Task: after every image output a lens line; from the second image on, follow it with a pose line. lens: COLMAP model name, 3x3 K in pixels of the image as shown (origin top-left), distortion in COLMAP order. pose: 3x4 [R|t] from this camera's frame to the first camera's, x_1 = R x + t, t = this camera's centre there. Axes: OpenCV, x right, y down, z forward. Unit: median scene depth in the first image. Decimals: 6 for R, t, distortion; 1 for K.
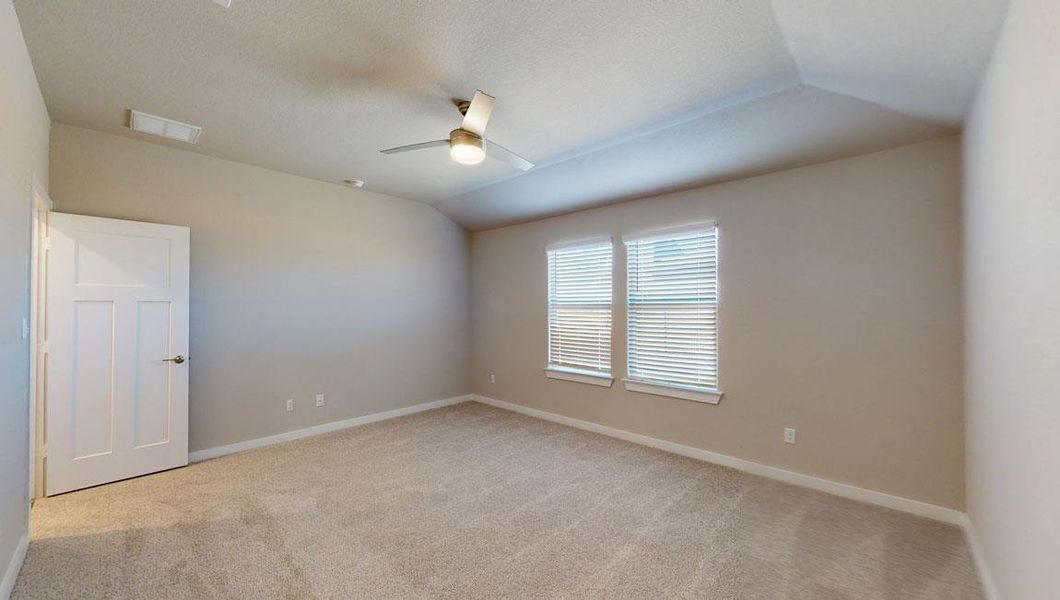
lens RADIAL K [[385.9, 0, 524.0], [0, 385.9, 296.8], [0, 0, 1]] dist [0.002939, -0.000076]
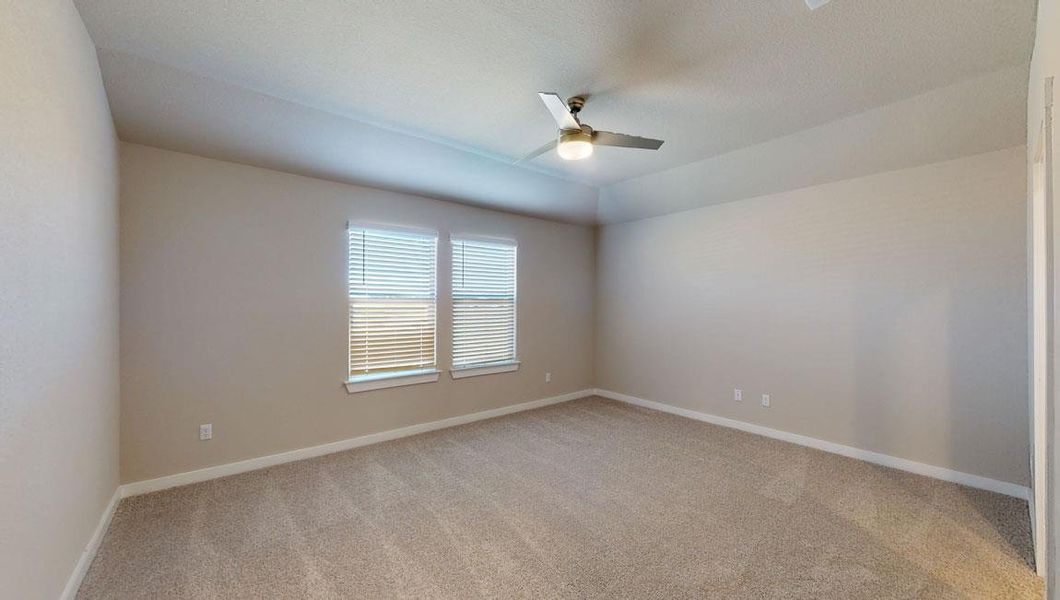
lens RADIAL K [[385.9, 0, 525.9], [0, 385.9, 294.9], [0, 0, 1]] dist [0.002939, -0.000076]
pose [[0.142885, 0.017224, 0.989589, -0.745575], [-0.031595, 0.999418, -0.012833, 0.014980], [-0.989235, -0.029433, 0.143346, 0.631570]]
